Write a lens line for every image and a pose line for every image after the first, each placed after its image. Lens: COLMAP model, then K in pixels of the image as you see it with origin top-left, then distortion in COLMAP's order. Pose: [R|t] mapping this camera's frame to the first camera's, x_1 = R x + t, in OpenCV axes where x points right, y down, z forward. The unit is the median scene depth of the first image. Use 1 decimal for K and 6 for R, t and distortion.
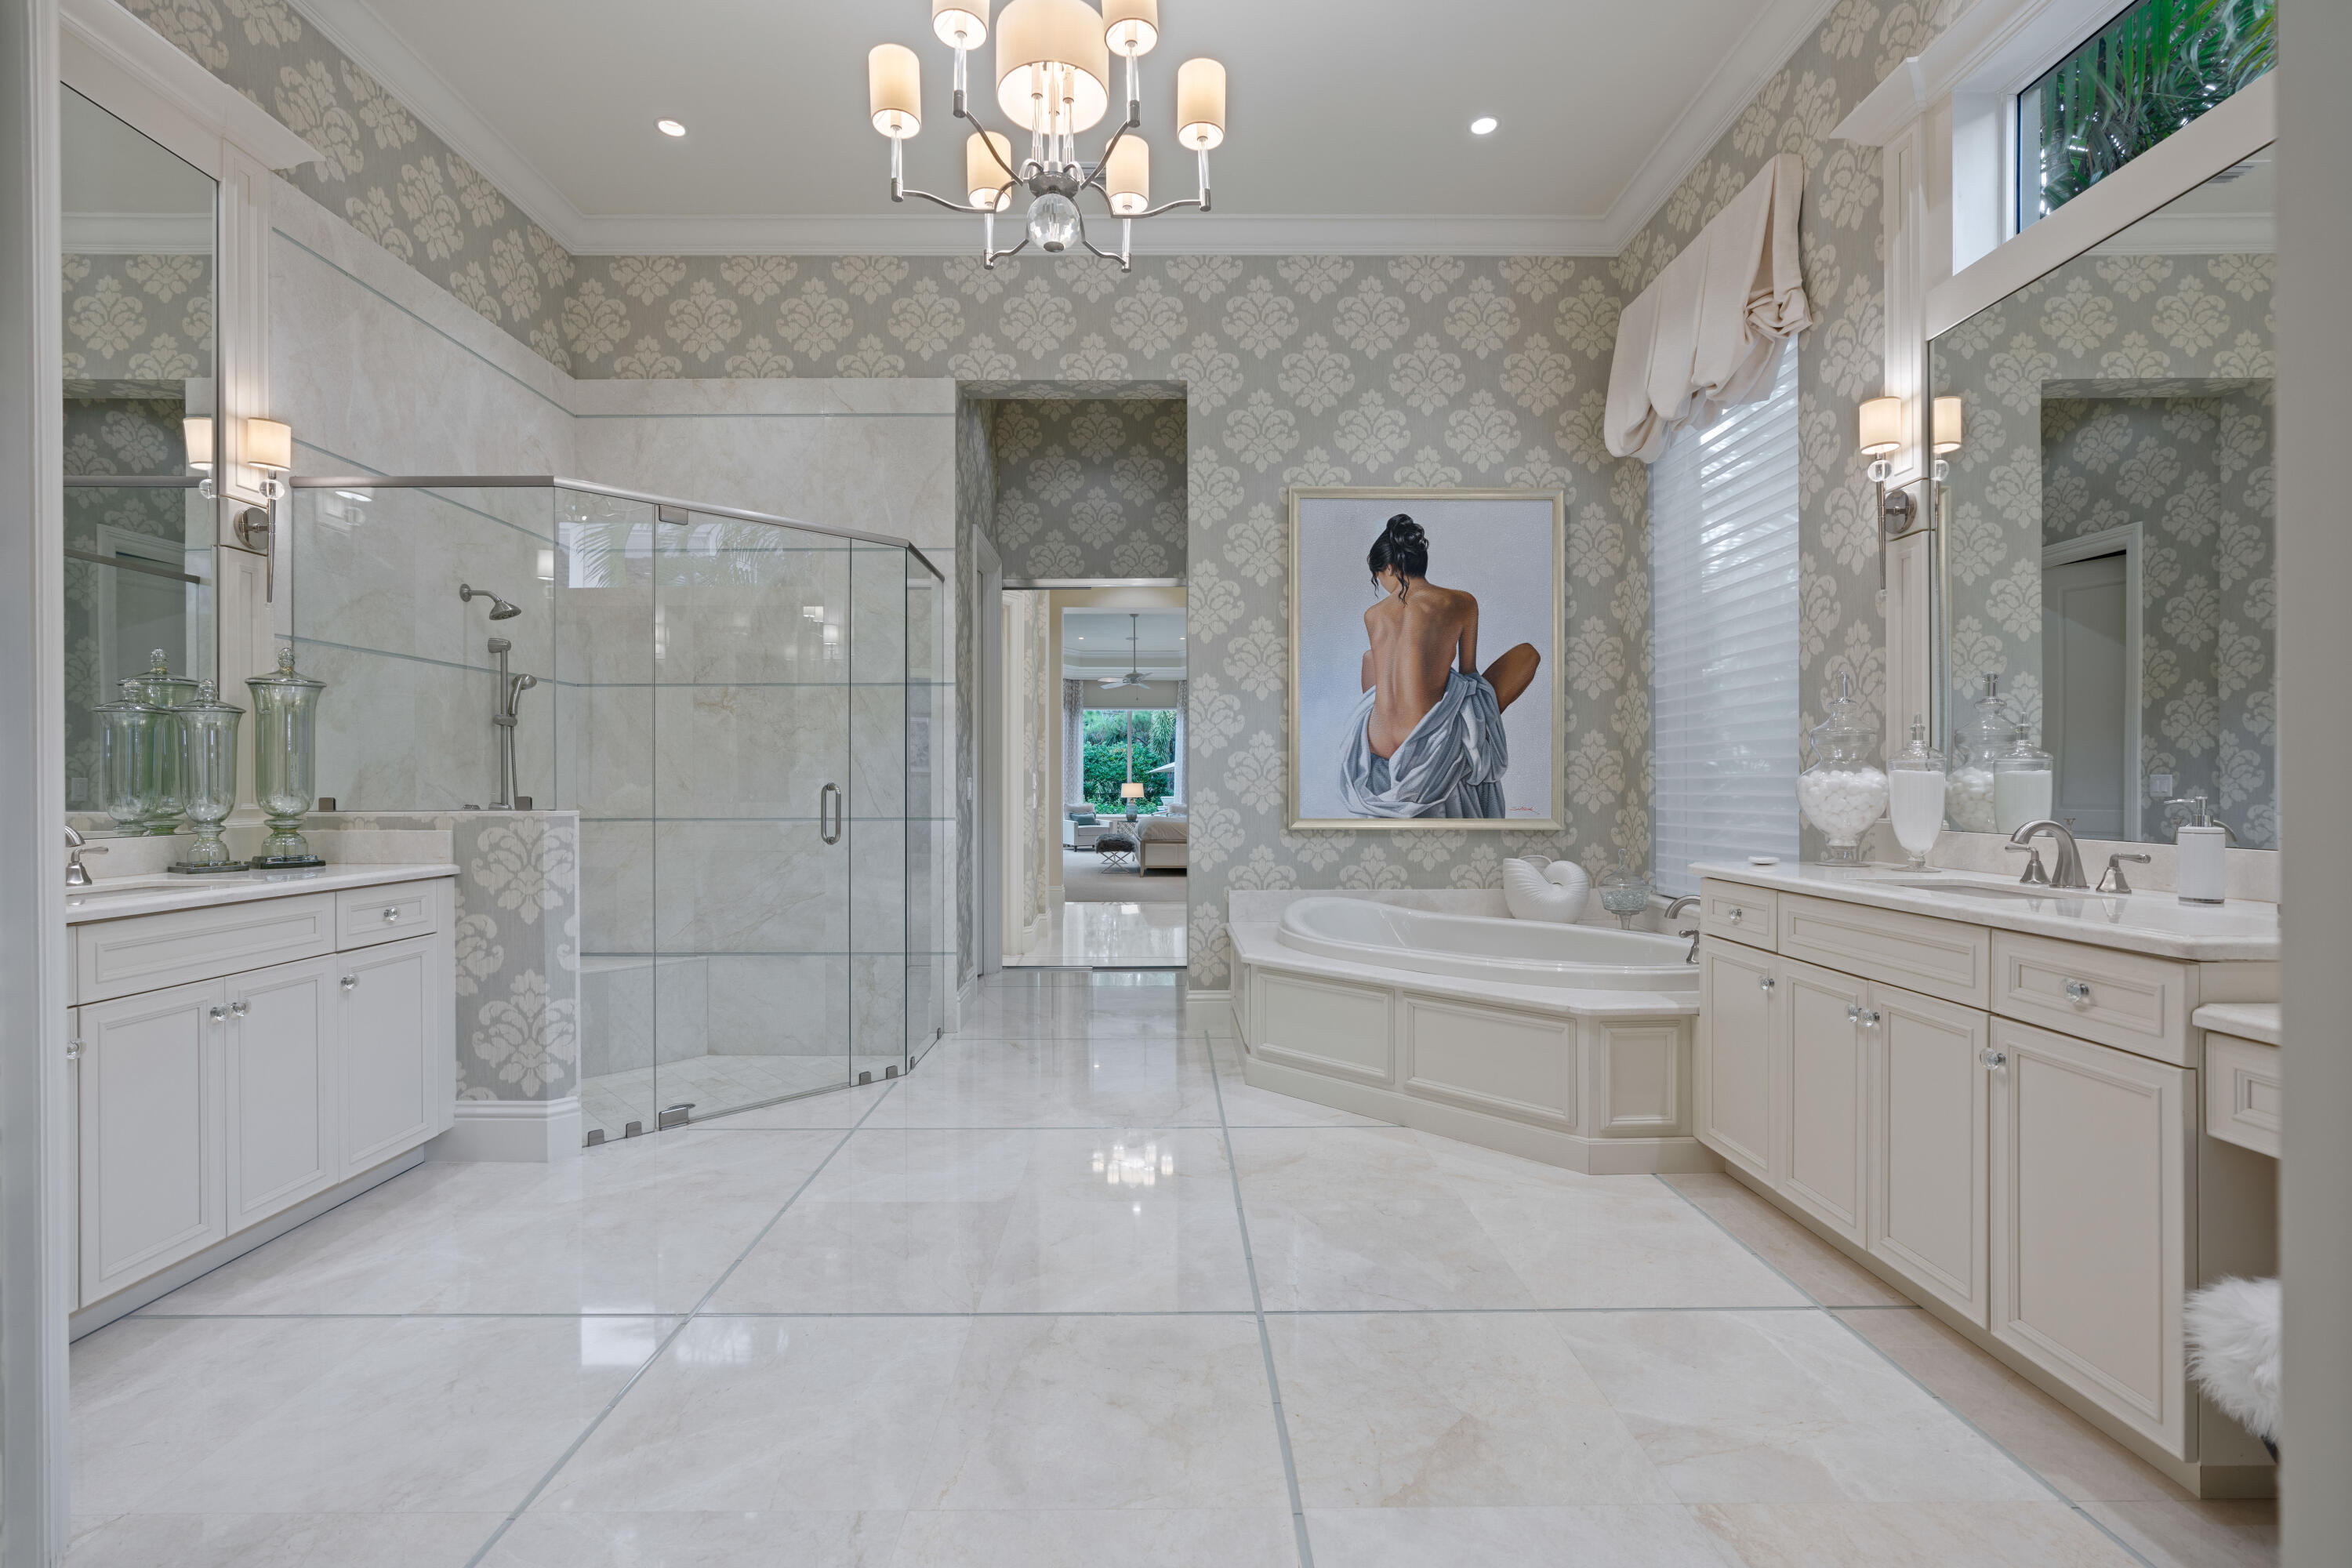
lens RADIAL K [[1060.3, 0, 1165.9], [0, 1060.3, 786.8], [0, 0, 1]] dist [-0.007539, 0.002670]
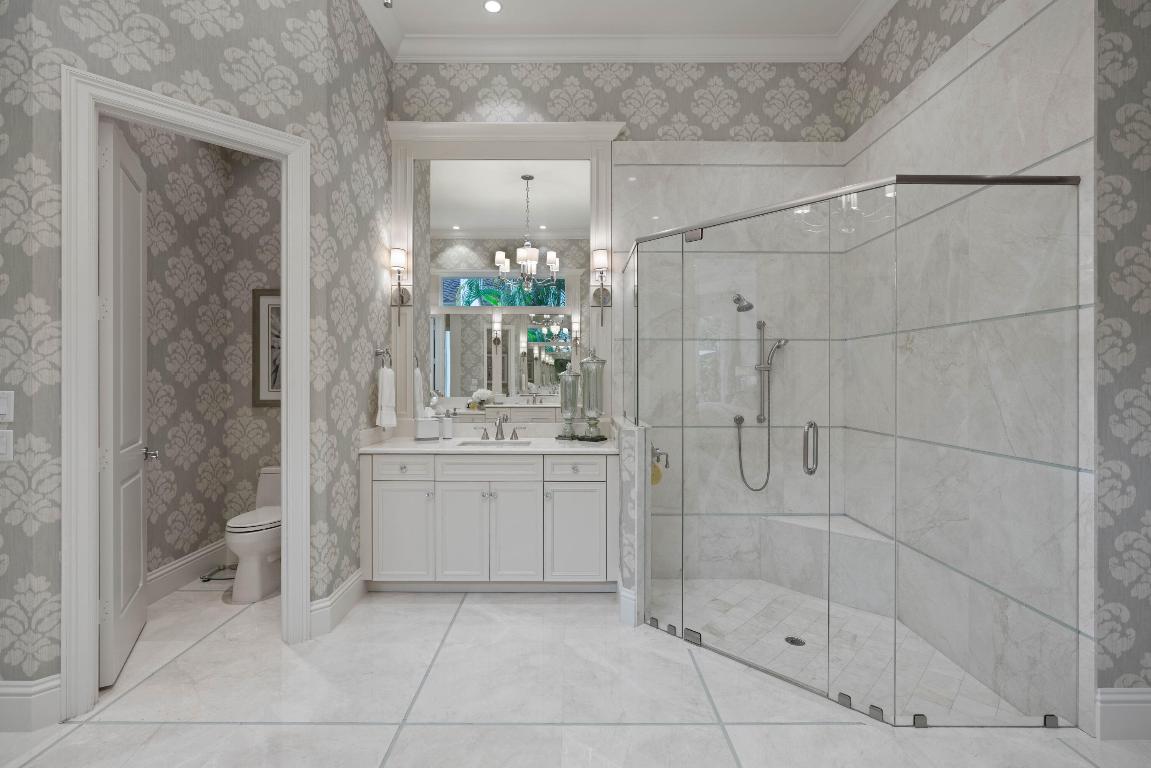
lens RADIAL K [[518.9, 0, 581.4], [0, 518.9, 377.3], [0, 0, 1]] dist [-0.007539, 0.002670]
pose [[-0.007267, 0.002118, -0.999971, 0.197942], [-0.003181, 0.999993, 0.002141, -0.041694], [0.999969, 0.003196, -0.007260, 0.616606]]
